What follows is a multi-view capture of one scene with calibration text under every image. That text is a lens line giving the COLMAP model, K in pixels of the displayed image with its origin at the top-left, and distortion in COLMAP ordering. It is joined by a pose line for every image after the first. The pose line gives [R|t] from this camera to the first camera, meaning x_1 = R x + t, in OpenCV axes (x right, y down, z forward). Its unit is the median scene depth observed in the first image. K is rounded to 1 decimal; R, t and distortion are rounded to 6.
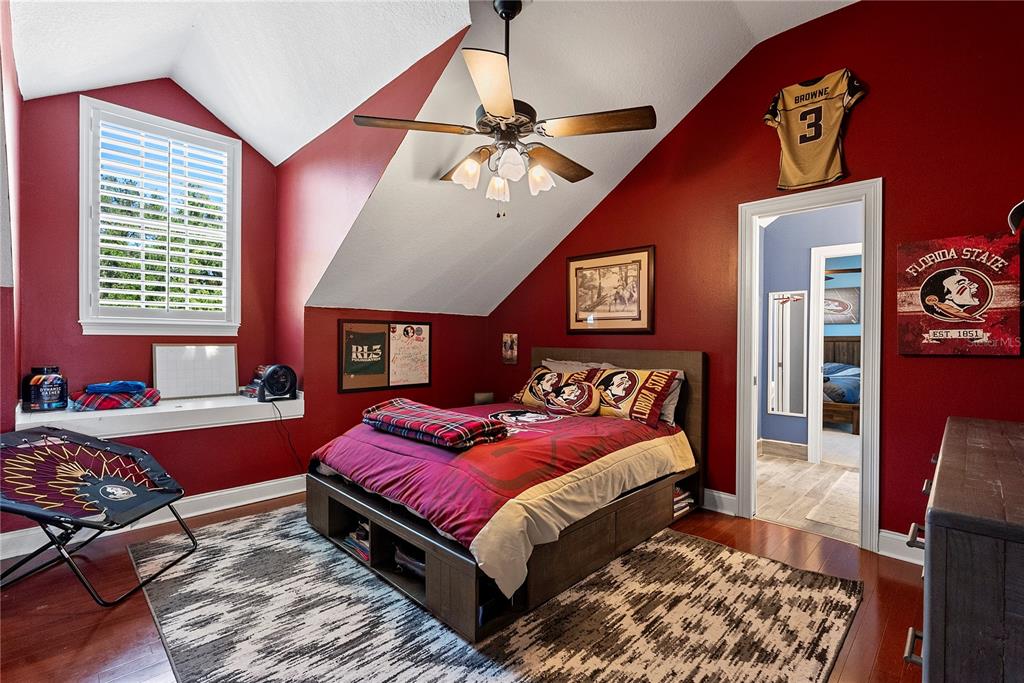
lens RADIAL K [[459.6, 0, 511.9], [0, 459.6, 343.2], [0, 0, 1]] dist [0.001329, -0.000146]
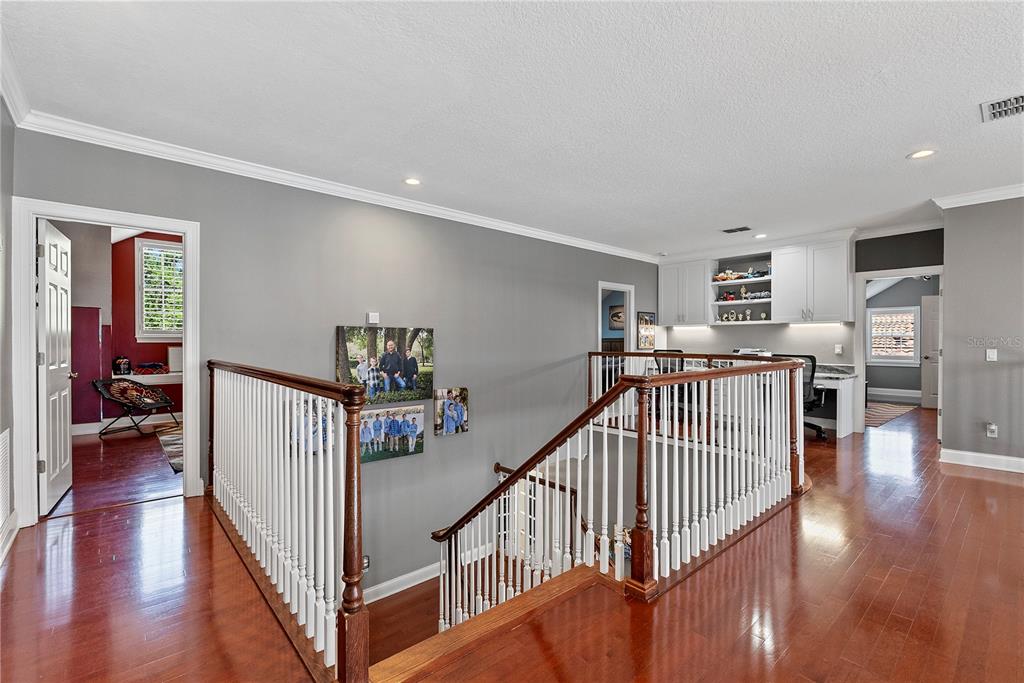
lens RADIAL K [[459.6, 0, 512.9], [0, 459.6, 343.1], [0, 0, 1]] dist [0.001329, -0.000146]
pose [[0.997119, -0.006657, -0.075566, 1.192866], [0.006879, 0.999973, 0.002690, -0.009732], [0.075546, -0.003202, 0.997137, -1.231489]]
